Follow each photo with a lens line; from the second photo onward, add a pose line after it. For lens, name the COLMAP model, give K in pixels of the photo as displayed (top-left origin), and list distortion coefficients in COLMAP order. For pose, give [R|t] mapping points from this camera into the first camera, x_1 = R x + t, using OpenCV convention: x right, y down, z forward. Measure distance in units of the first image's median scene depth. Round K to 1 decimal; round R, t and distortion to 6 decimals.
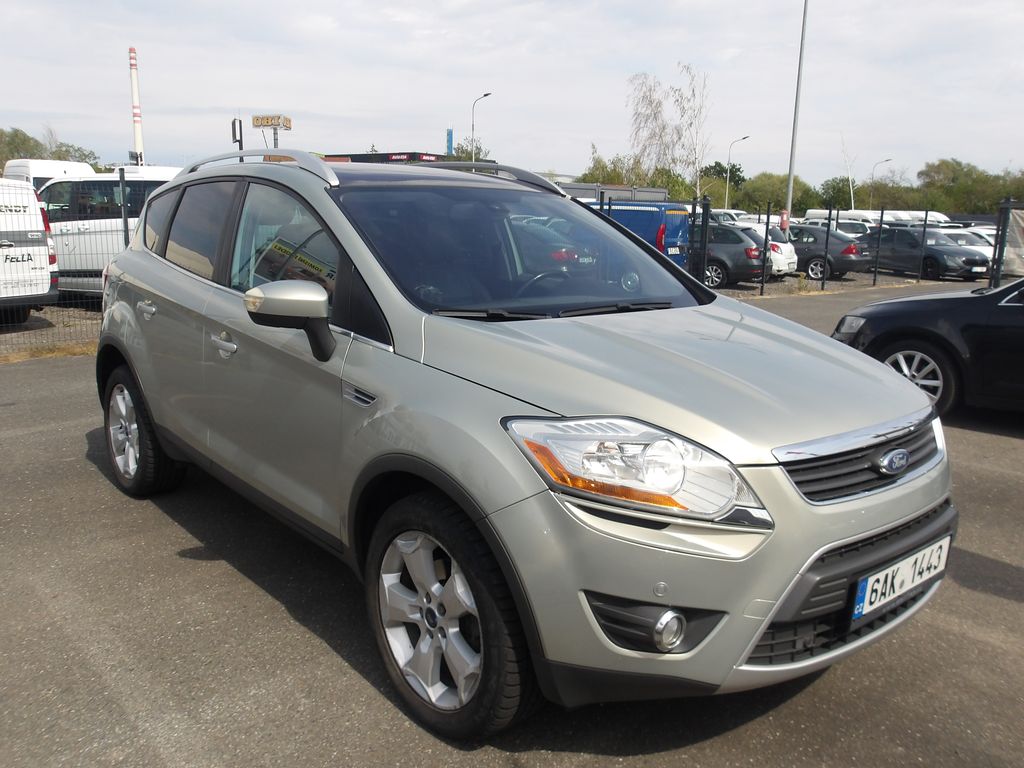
lens RADIAL K [[870.6, 0, 512.0], [0, 870.6, 384.0], [0, 0, 1]] dist [-0.014344, 0.019646]
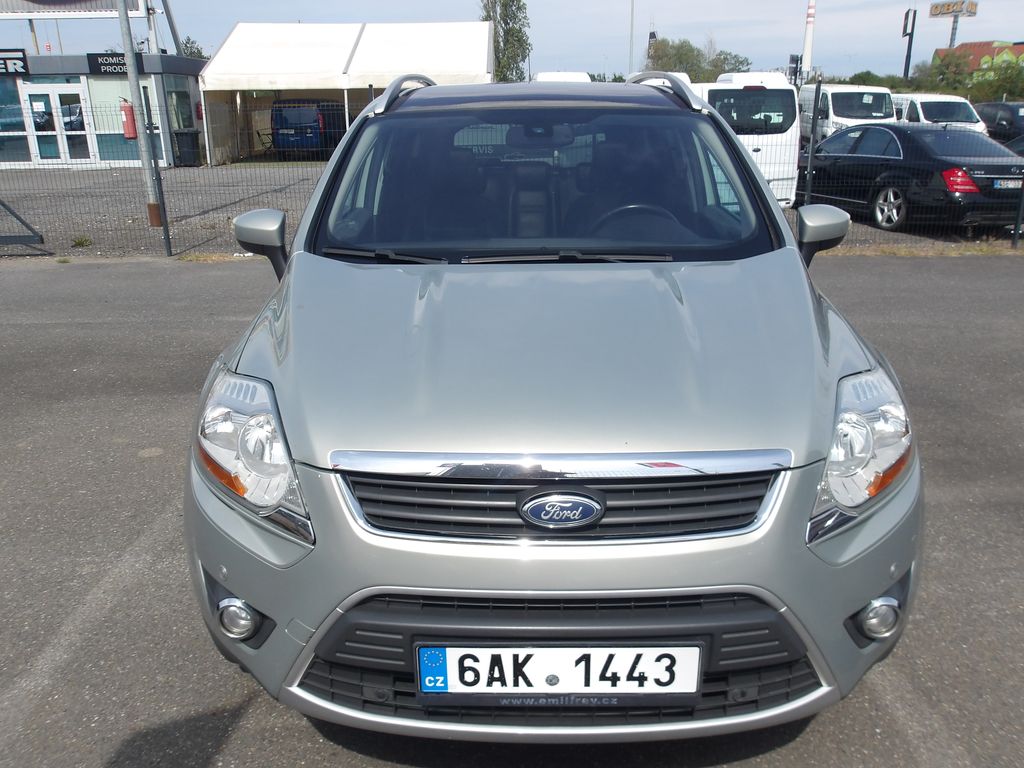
lens RADIAL K [[870.6, 0, 512.0], [0, 870.6, 384.0], [0, 0, 1]] dist [-0.014344, 0.019646]
pose [[0.748316, 0.171836, -0.640700, 0.685719], [-0.103025, 0.984252, 0.143647, -0.088945], [0.655293, -0.041485, 0.754234, 0.365680]]
